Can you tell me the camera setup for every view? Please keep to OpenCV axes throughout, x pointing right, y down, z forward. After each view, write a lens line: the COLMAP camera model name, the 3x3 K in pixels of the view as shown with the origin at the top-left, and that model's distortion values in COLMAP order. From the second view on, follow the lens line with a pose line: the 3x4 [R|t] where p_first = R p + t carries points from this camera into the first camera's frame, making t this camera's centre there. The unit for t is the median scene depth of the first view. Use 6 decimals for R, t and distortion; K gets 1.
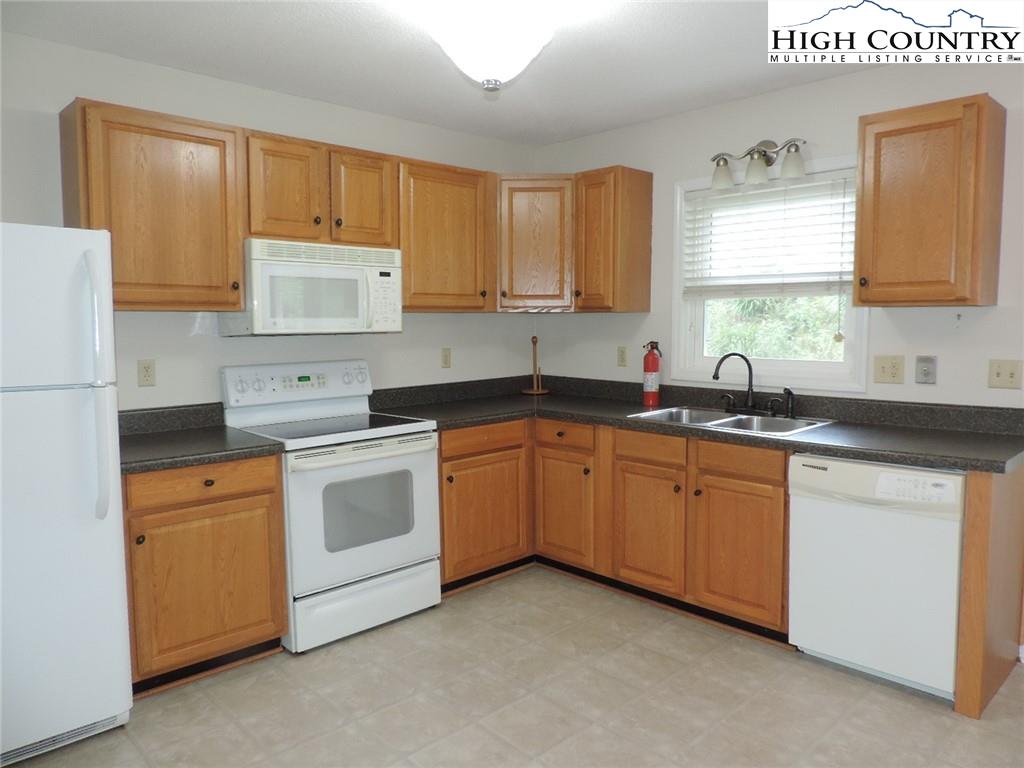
lens RADIAL K [[726.9, 0, 512.0], [0, 726.9, 384.0], [0, 0, 1]] dist [-0.030737, 0.002197]
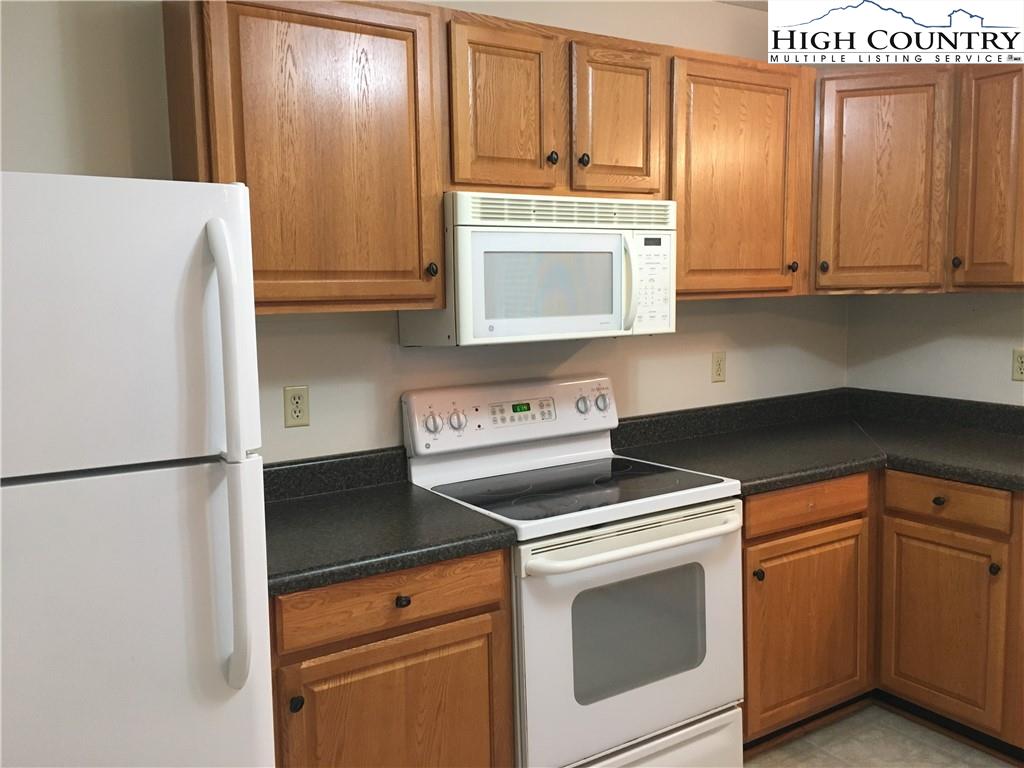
lens RADIAL K [[885.3, 0, 512.0], [0, 885.3, 384.0], [0, 0, 1]] dist [0.047433, -0.011049]
pose [[0.981102, 0.005449, -0.193416, -0.152225], [-0.000406, 0.999659, 0.026102, -0.051887], [0.193492, -0.025530, 0.980770, 0.240382]]
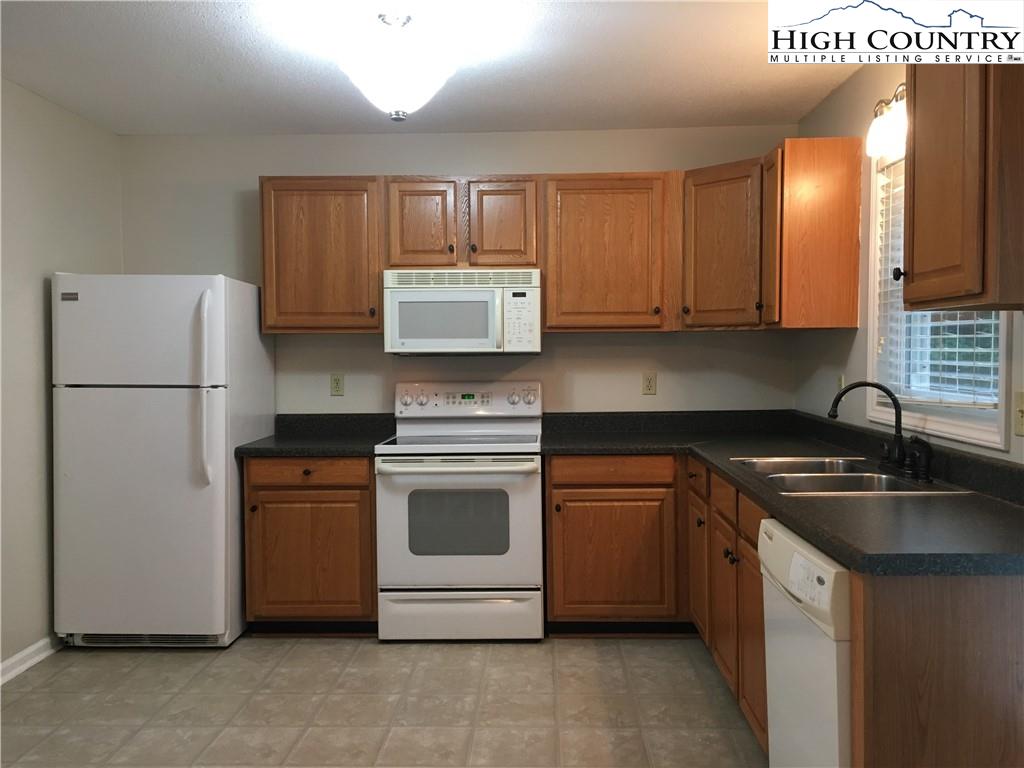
lens RADIAL K [[865.0, 0, 512.0], [0, 865.0, 384.0], [0, 0, 1]] dist [0.045089, -0.000864]
pose [[0.693584, 0.024487, -0.719960, 0.713373], [-0.060724, 0.997852, -0.024561, 0.001816], [0.717812, 0.060754, 0.693581, 0.178172]]
